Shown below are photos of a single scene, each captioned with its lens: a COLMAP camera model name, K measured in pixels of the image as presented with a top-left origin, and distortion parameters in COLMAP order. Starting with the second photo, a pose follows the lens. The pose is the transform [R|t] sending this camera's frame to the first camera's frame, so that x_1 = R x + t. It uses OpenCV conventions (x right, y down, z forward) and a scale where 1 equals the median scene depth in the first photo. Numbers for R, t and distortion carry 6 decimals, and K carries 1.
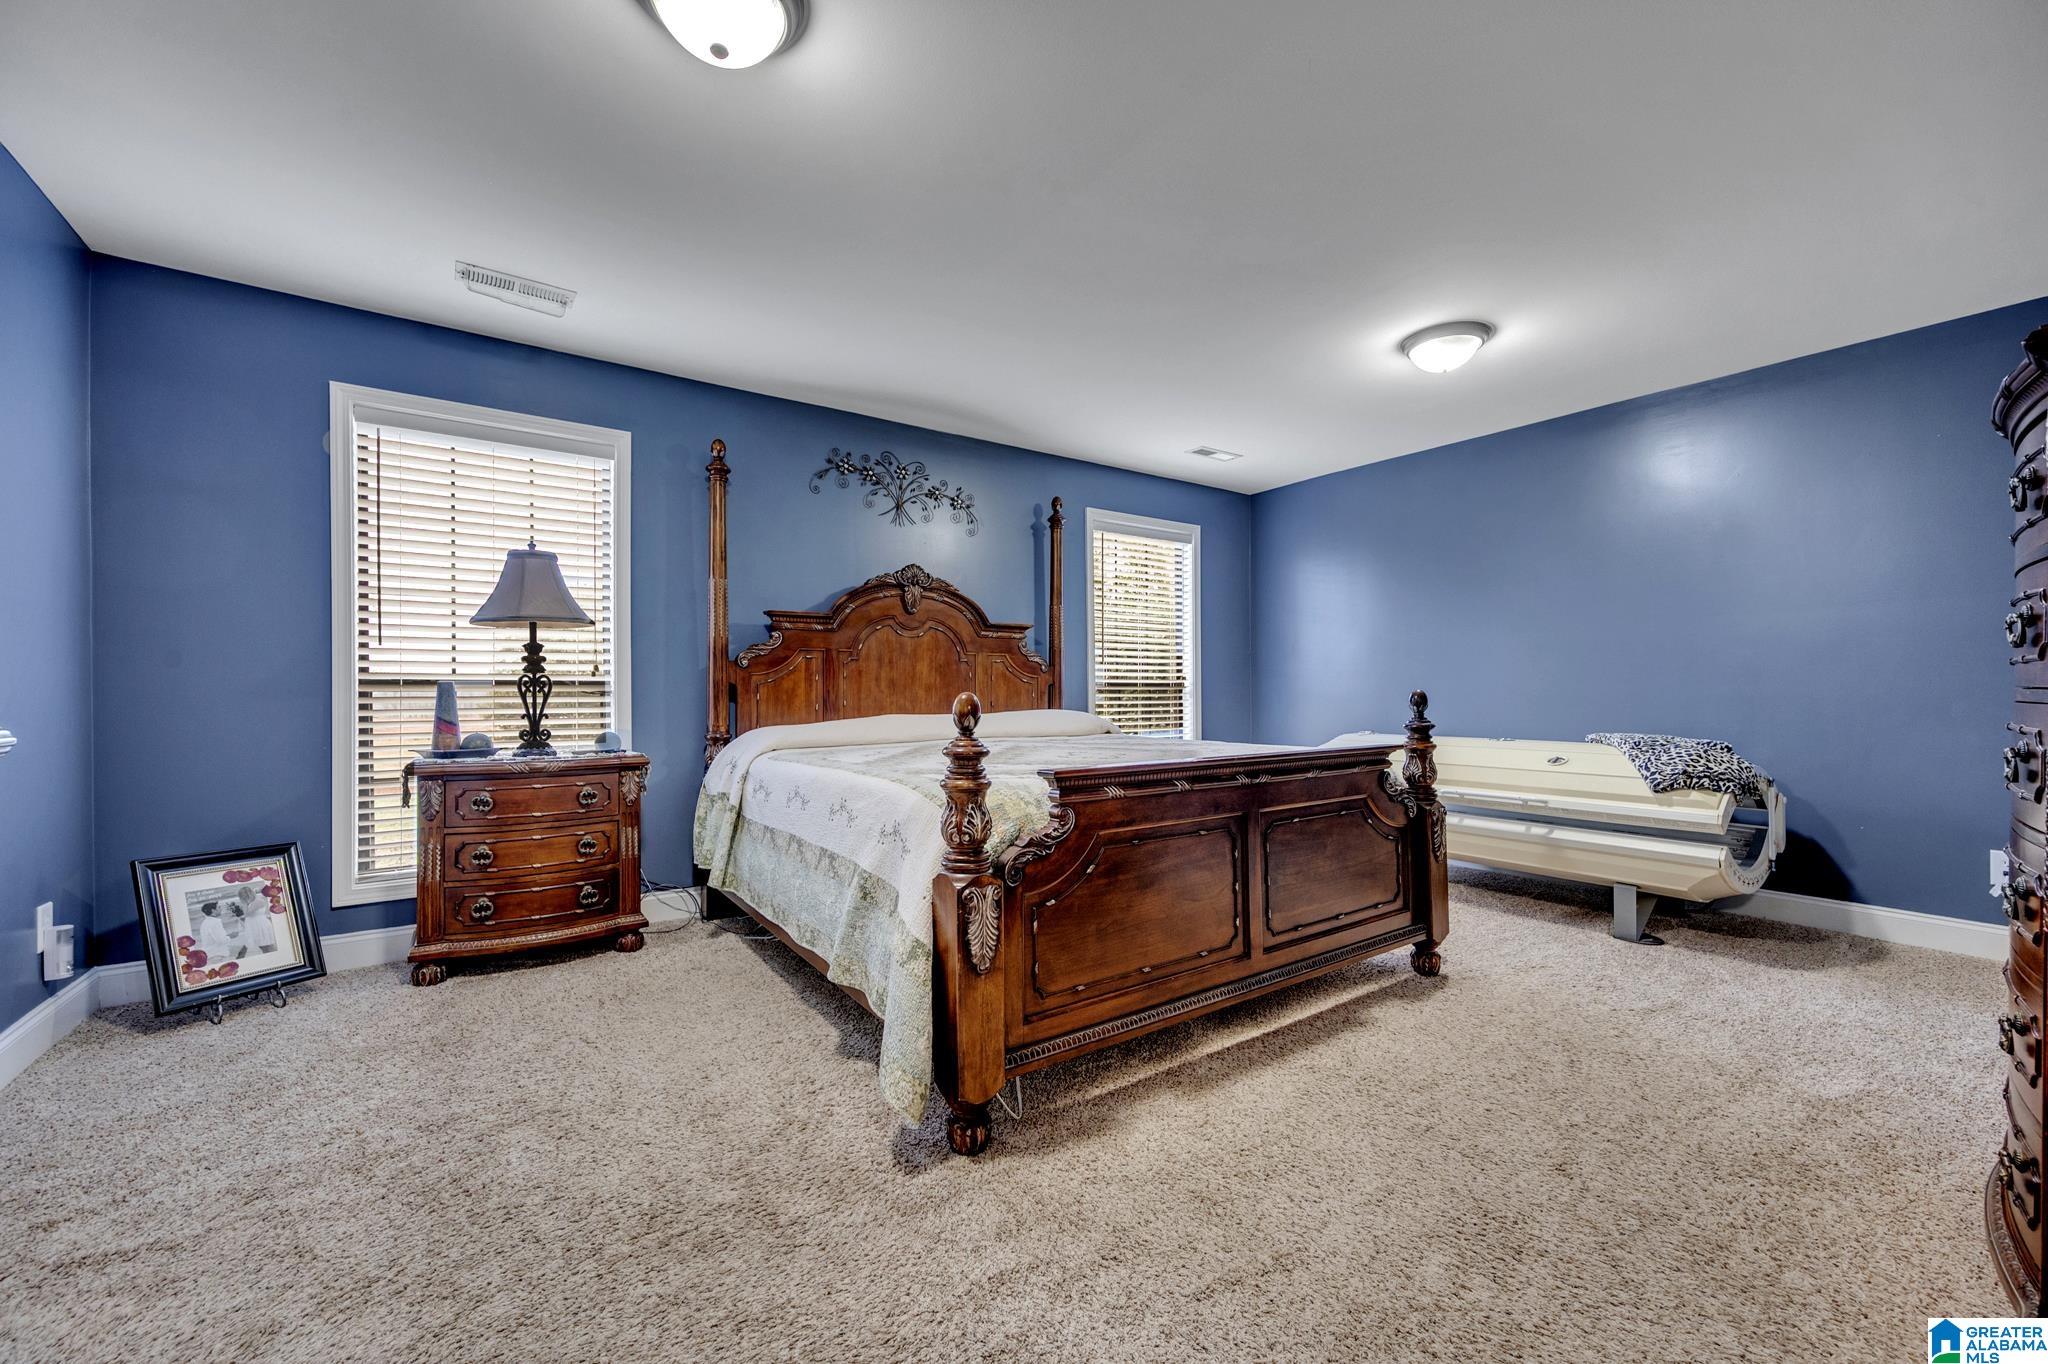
lens RADIAL K [[805.5, 0, 1023.1], [0, 805.5, 691.2], [0, 0, 1]] dist [-0.000684, -0.000443]
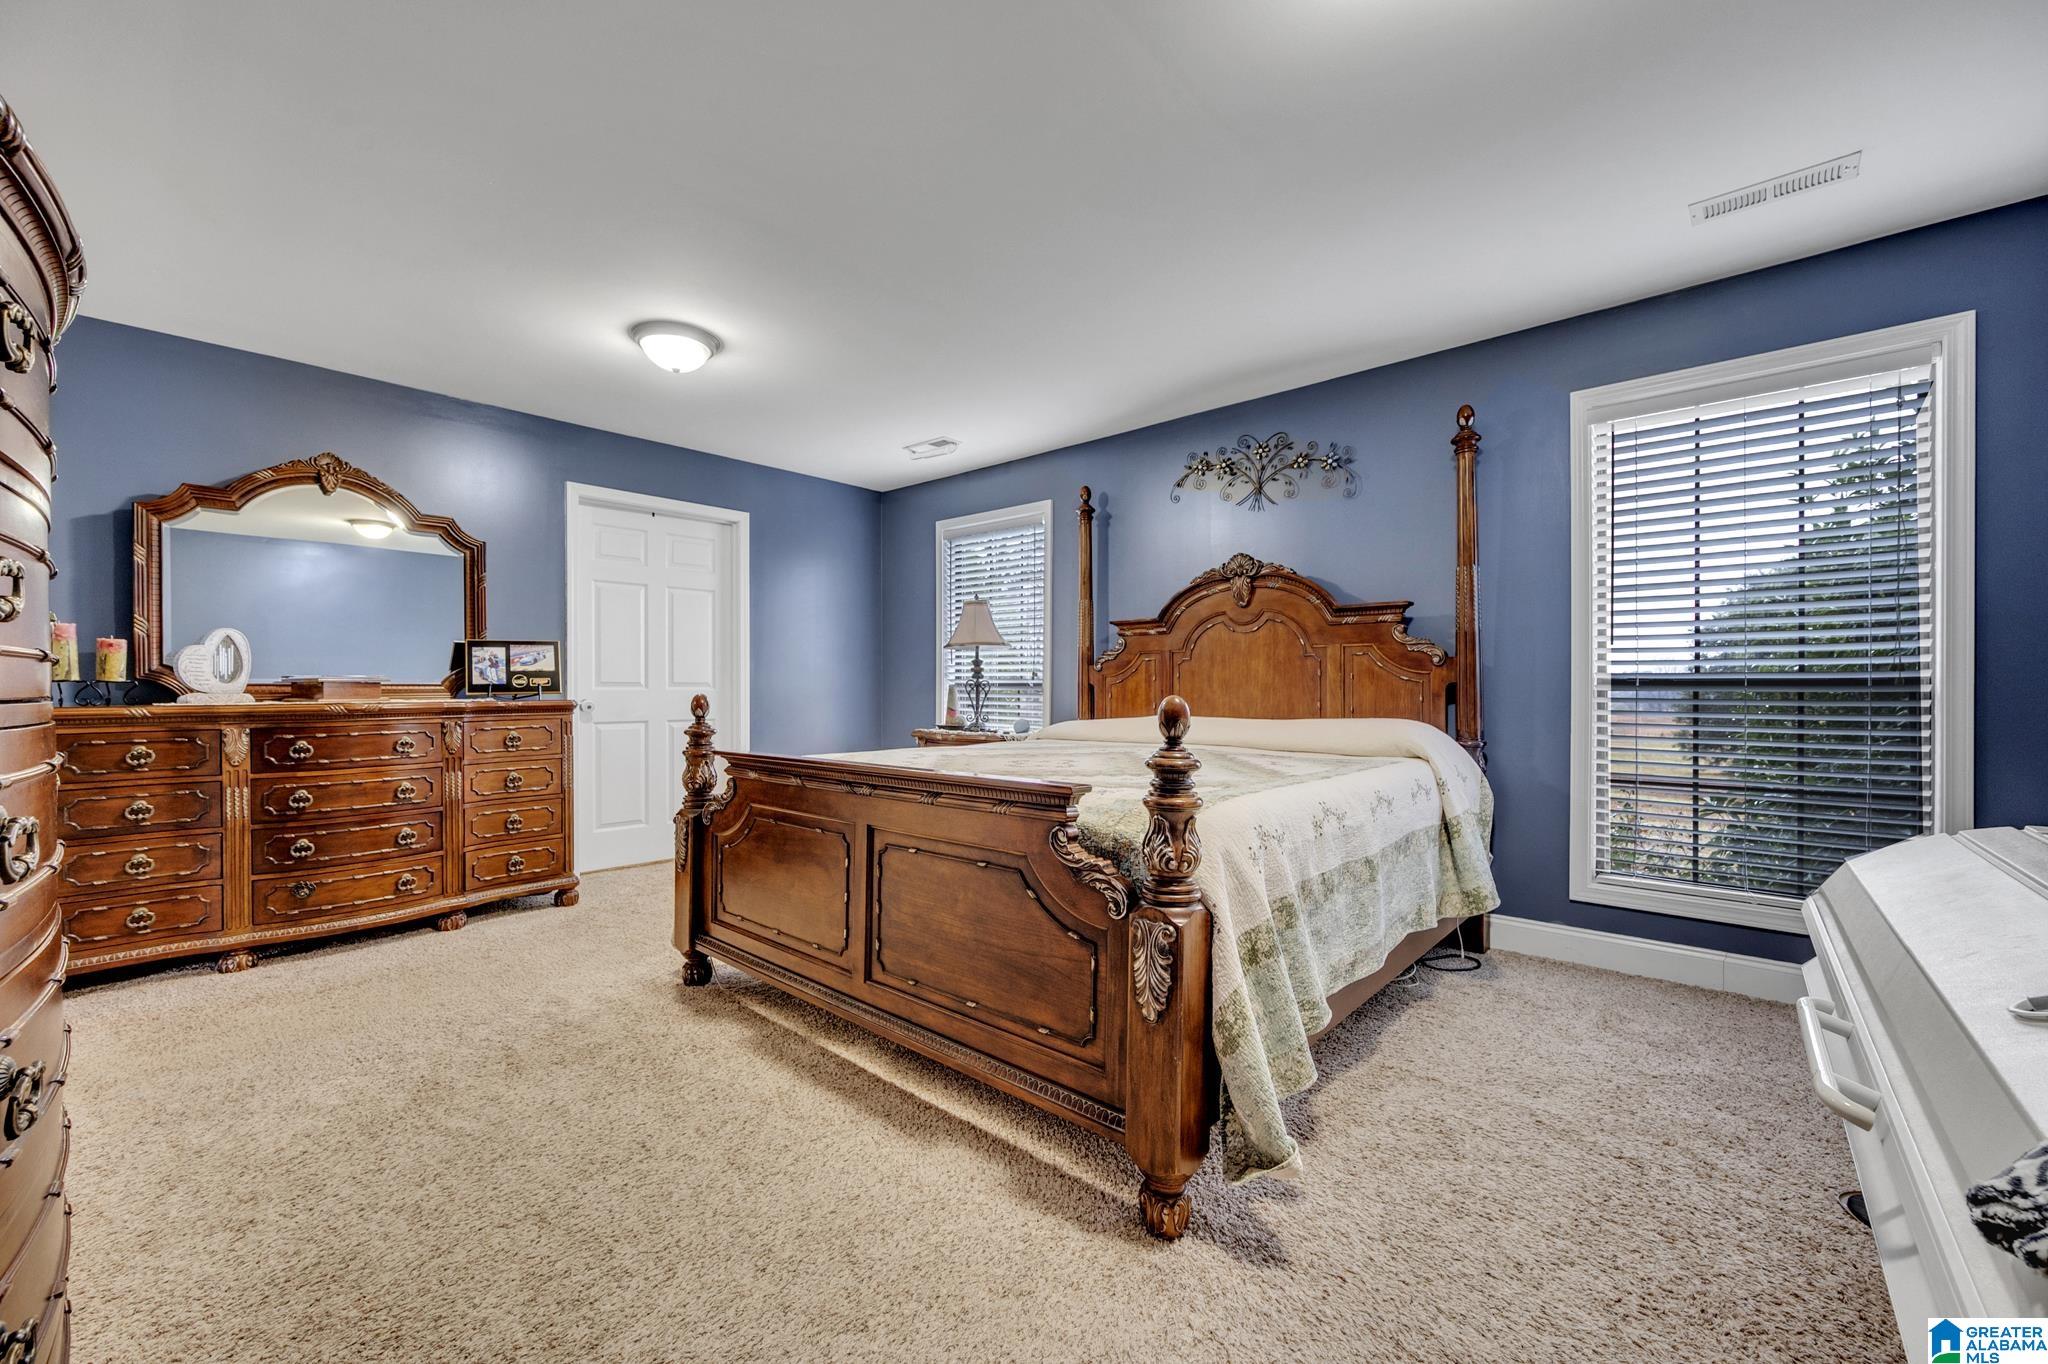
lens RADIAL K [[805.5, 0, 1023.1], [0, 805.5, 691.2], [0, 0, 1]] dist [-0.000684, -0.000443]
pose [[0.227659, 0.013019, -0.973654, 0.754865], [0.004699, 0.999884, 0.014468, -0.016469], [0.973730, -0.007869, 0.227571, 0.587939]]
